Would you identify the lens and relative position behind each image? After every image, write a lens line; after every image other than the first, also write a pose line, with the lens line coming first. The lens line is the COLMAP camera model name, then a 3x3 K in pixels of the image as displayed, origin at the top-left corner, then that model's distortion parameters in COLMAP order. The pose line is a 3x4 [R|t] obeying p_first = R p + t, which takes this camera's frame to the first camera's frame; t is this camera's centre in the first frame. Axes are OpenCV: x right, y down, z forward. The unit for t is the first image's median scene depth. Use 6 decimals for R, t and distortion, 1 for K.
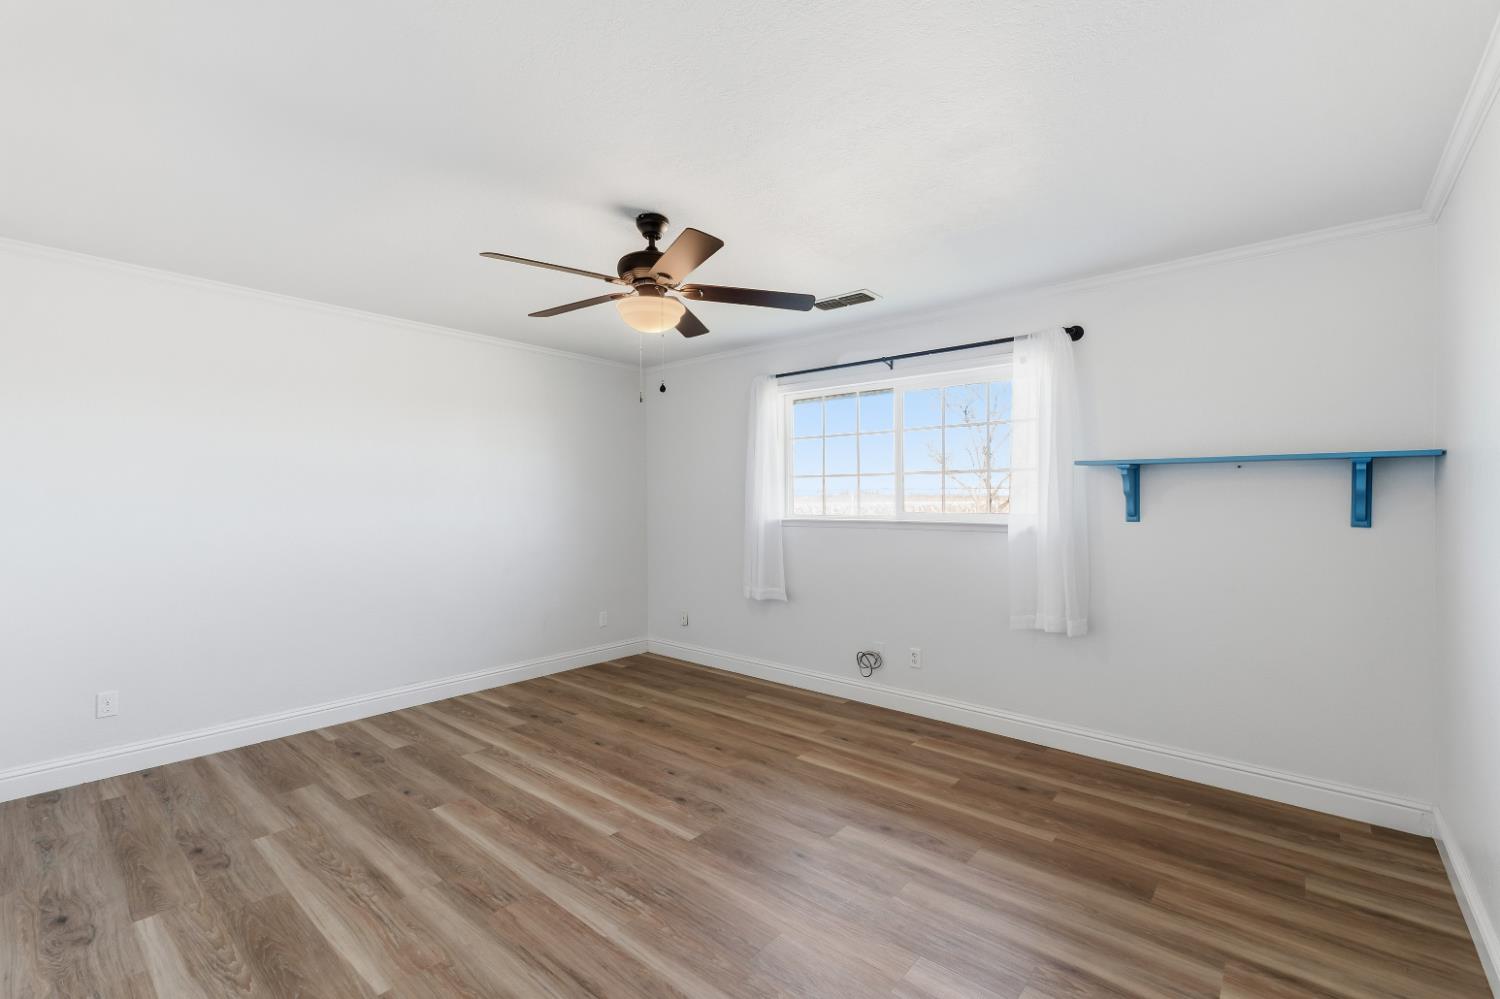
lens RADIAL K [[646.8, 0, 749.4], [0, 646.8, 495.0], [0, 0, 1]] dist [-0.001156, -0.000423]
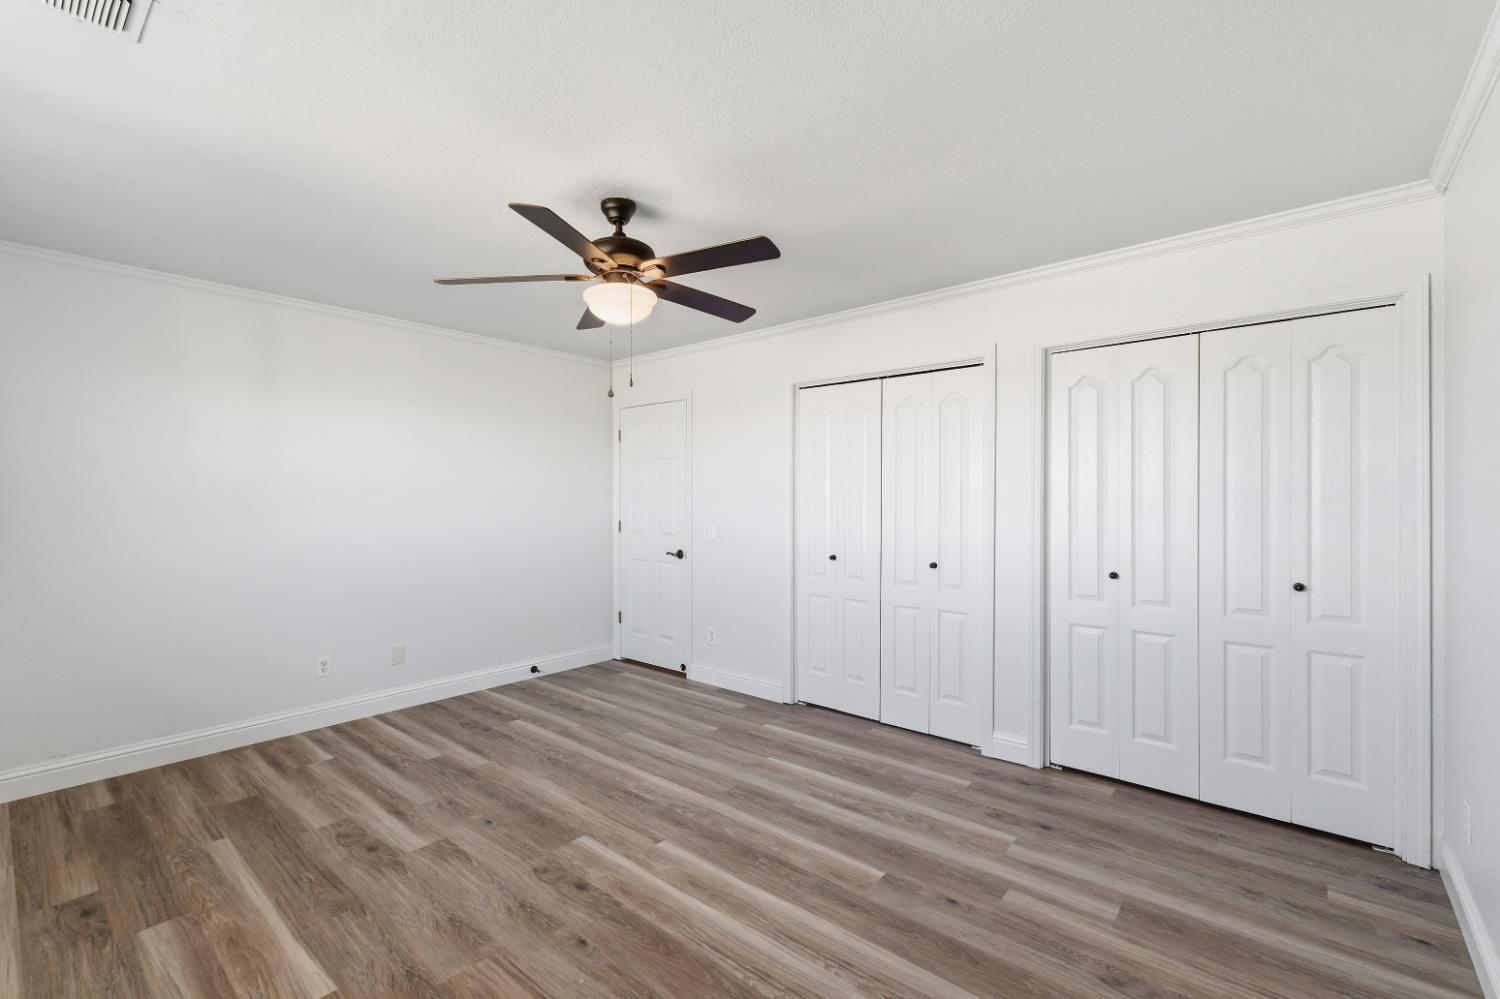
lens RADIAL K [[646.8, 0, 749.4], [0, 646.8, 495.0], [0, 0, 1]] dist [-0.001156, -0.000423]
pose [[-0.999980, -0.001199, -0.006269, -0.326876], [-0.001116, 0.999911, -0.013272, 0.011594], [0.006284, -0.013265, -0.999892, 1.923645]]
